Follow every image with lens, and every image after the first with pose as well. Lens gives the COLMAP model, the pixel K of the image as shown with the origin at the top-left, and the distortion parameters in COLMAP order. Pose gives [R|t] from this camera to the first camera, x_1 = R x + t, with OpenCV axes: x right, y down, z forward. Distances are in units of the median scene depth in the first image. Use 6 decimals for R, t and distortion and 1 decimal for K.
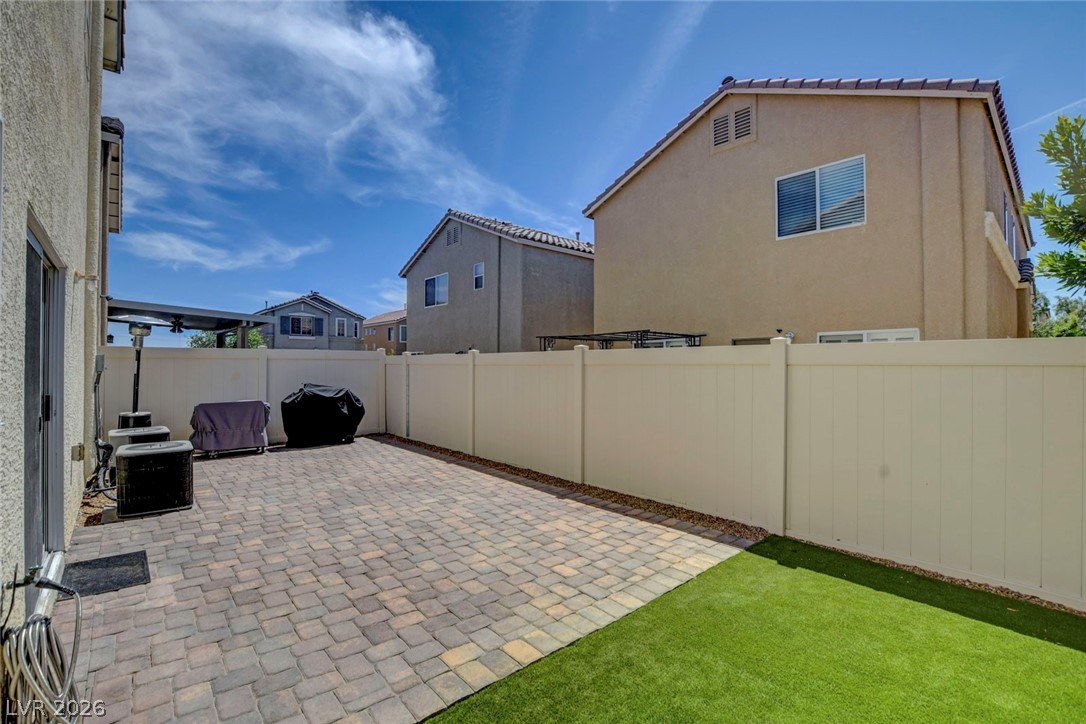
lens RADIAL K [[489.1, 0, 553.1], [0, 489.1, 362.6], [0, 0, 1]] dist [-0.029562, 0.001617]
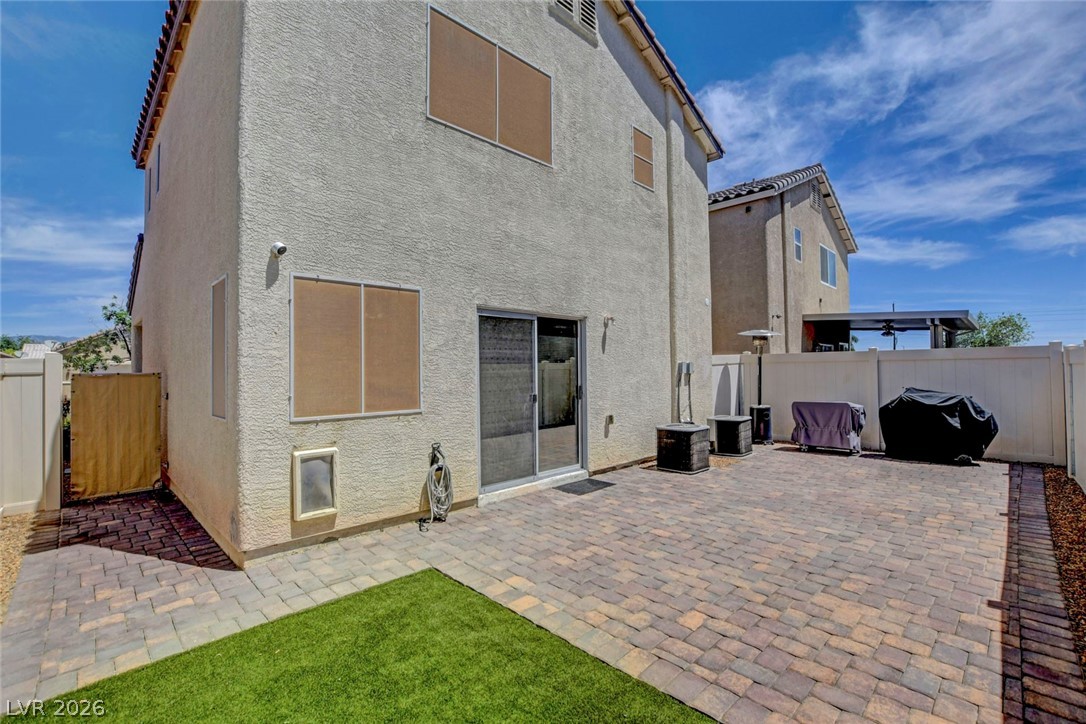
lens RADIAL K [[489.1, 0, 534.4], [0, 489.1, 356.4], [0, 0, 1]] dist [-0.029562, 0.001617]
pose [[0.037569, -0.025276, -0.998974, 0.606373], [0.007100, 0.999662, -0.025026, 0.003839], [0.999269, -0.006152, 0.037736, 0.512818]]
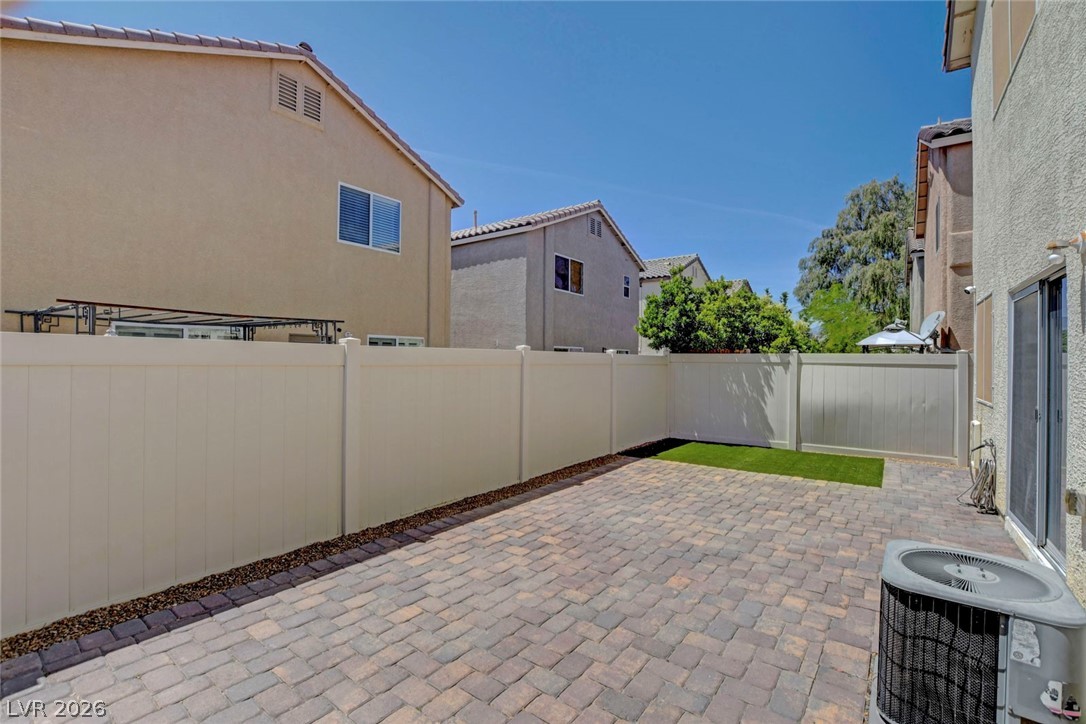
lens RADIAL K [[489.1, 0, 537.8], [0, 489.1, 359.7], [0, 0, 1]] dist [-0.029562, 0.001617]
pose [[-0.198581, 0.002045, 0.980082, -1.176037], [-0.005956, 0.999977, -0.003293, -0.002563], [-0.980066, -0.006491, -0.198564, 1.468403]]
